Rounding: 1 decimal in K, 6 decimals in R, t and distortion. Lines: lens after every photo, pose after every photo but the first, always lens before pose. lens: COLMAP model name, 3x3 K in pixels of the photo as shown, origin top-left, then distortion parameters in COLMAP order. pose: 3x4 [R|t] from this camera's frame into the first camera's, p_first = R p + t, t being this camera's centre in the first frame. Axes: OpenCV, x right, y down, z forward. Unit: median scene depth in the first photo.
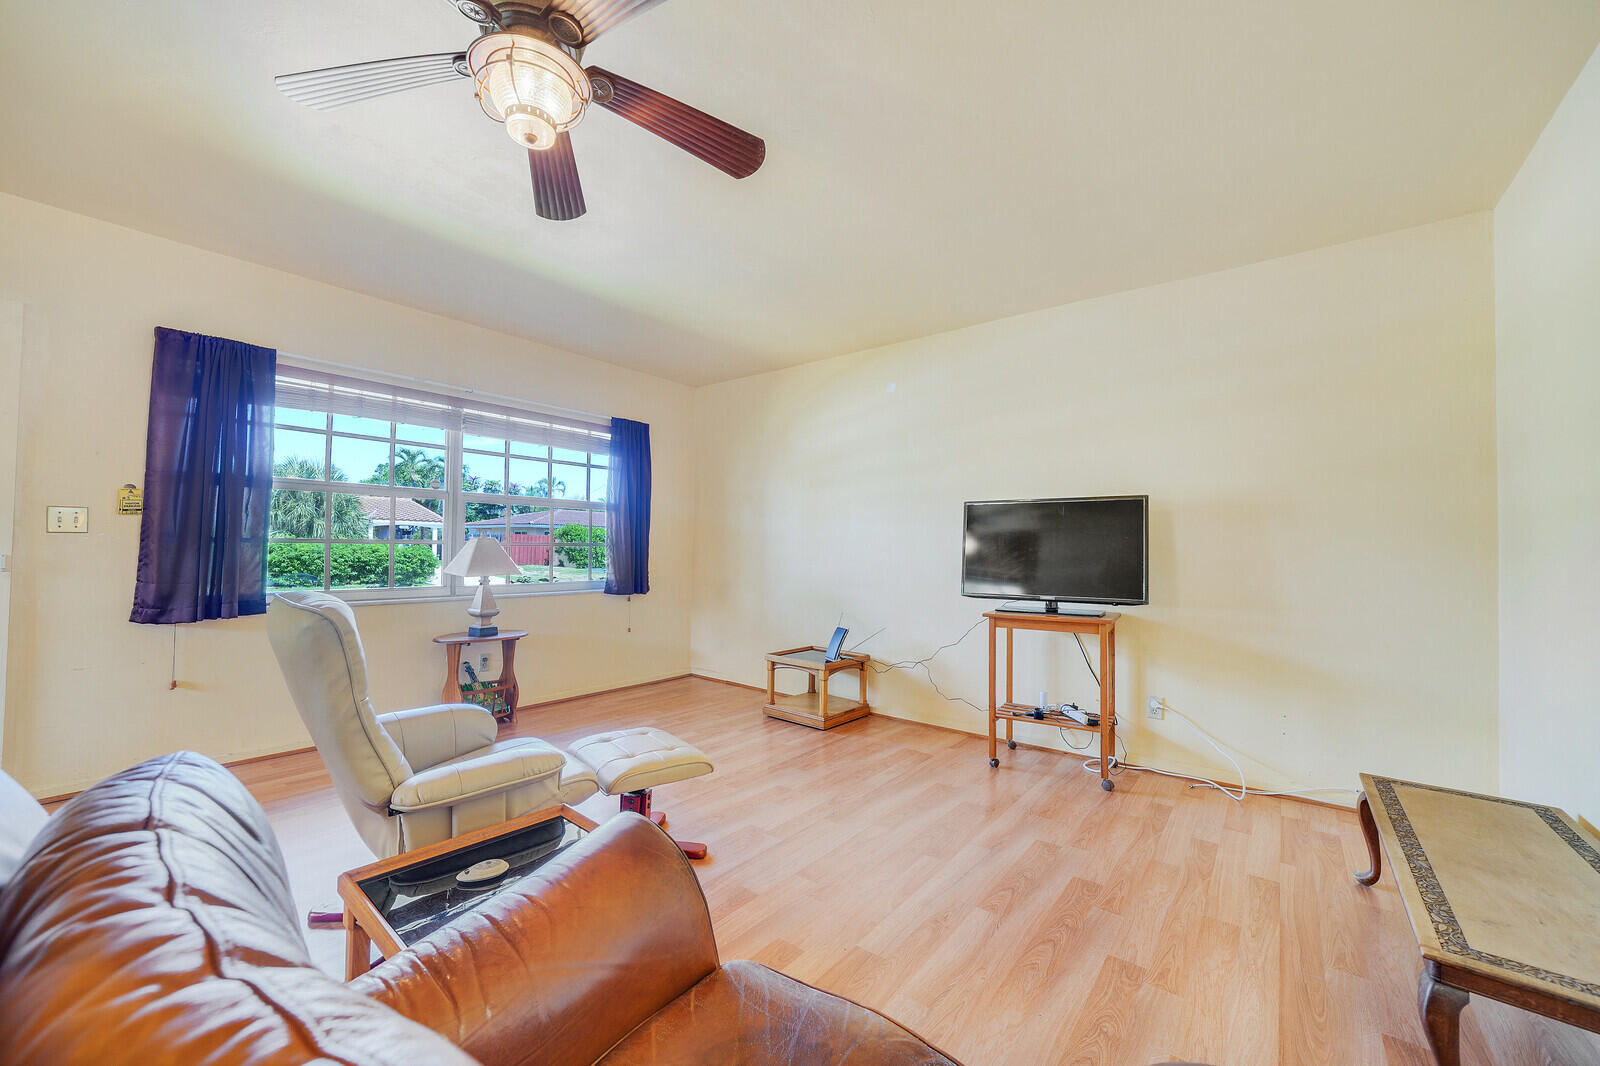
lens RADIAL K [[615.5, 0, 802.1], [0, 615.5, 529.7], [0, 0, 1]] dist [-0.012300, 0.000013]
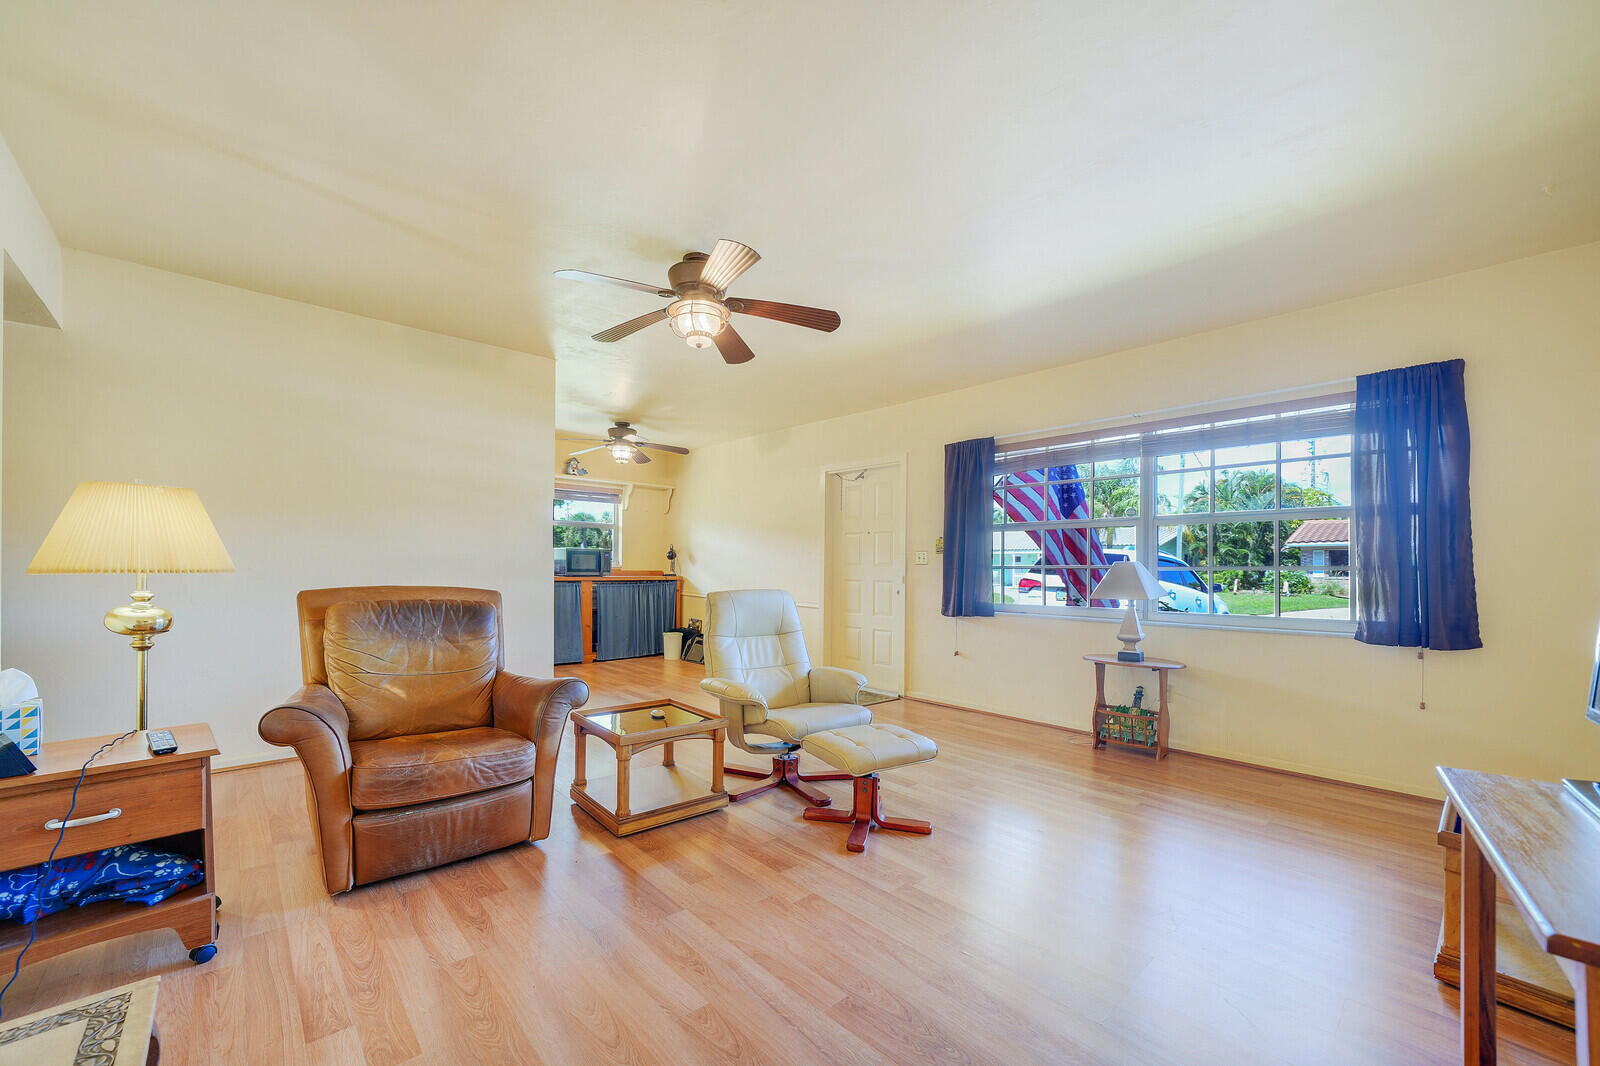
lens RADIAL K [[615.5, 0, 809.1], [0, 615.5, 565.4], [0, 0, 1]] dist [-0.012300, 0.000013]
pose [[-0.140501, -0.019614, -0.989886, 0.541034], [0.020117, 0.999541, -0.022660, 0.031218], [0.989876, -0.023097, -0.140042, 0.633738]]
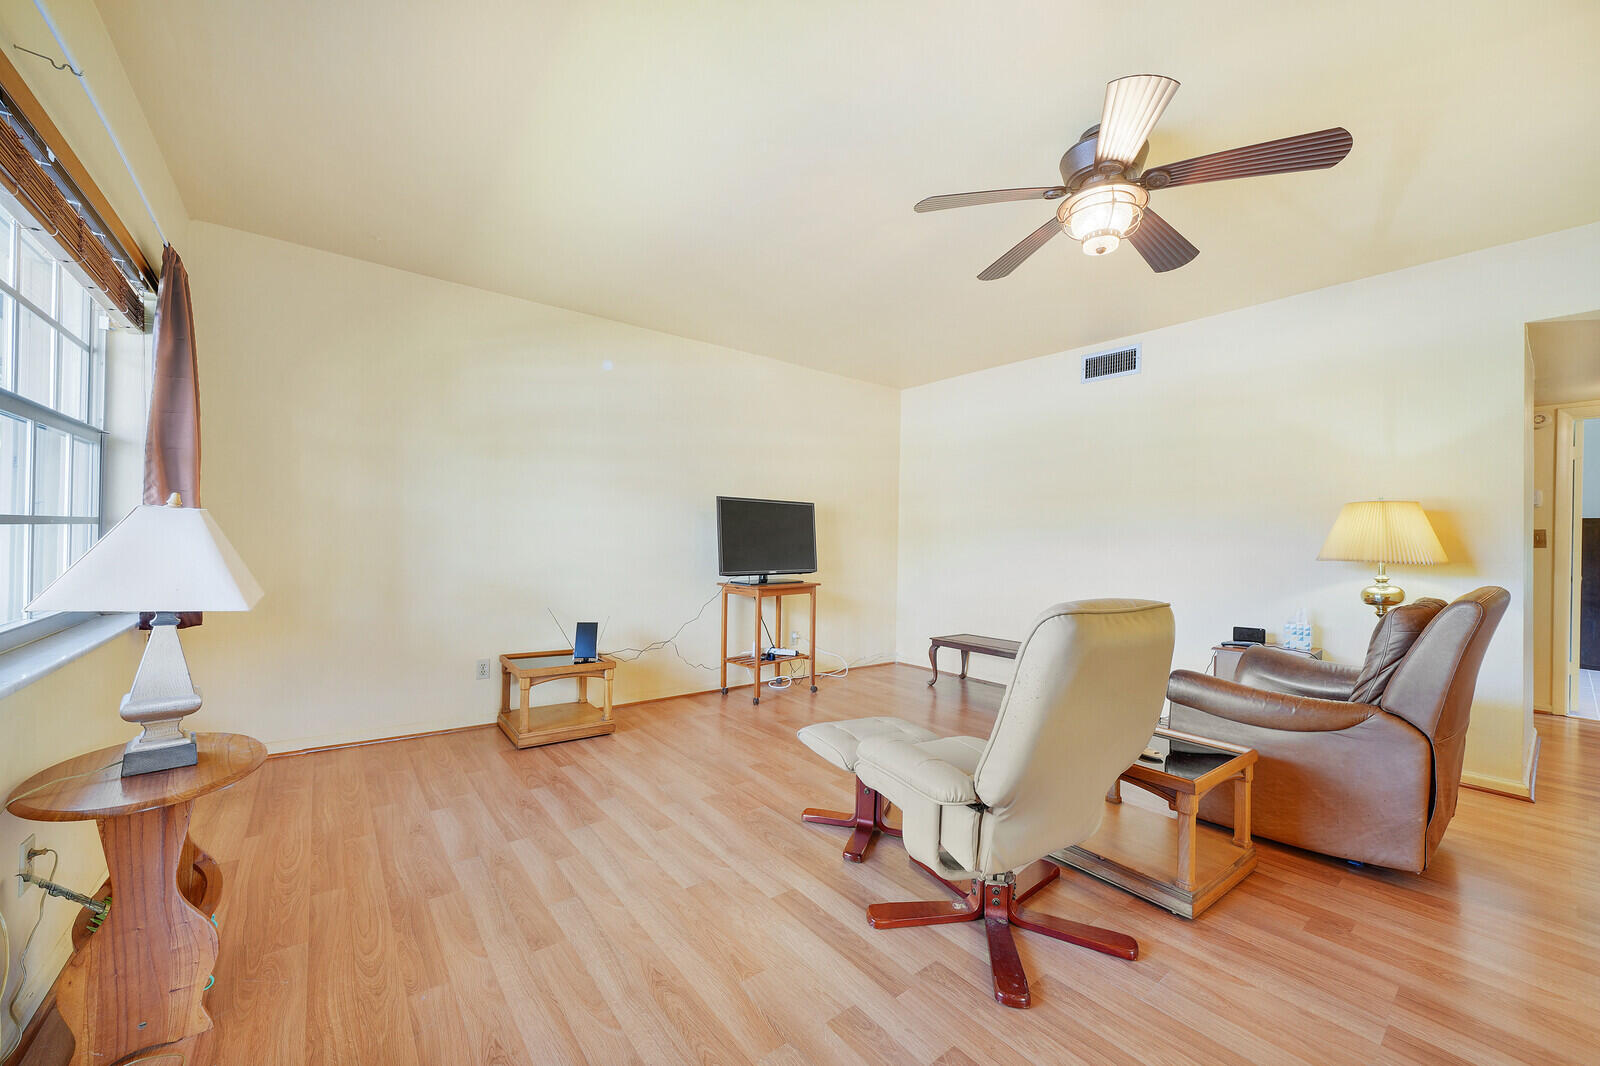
lens RADIAL K [[615.5, 0, 799.1], [0, 615.5, 536.1], [0, 0, 1]] dist [-0.012300, 0.000013]
pose [[0.229769, -0.004321, 0.973236, -0.798062], [-0.053620, 0.998415, 0.017092, 0.002004], [-0.971767, -0.056112, 0.229174, 0.540834]]
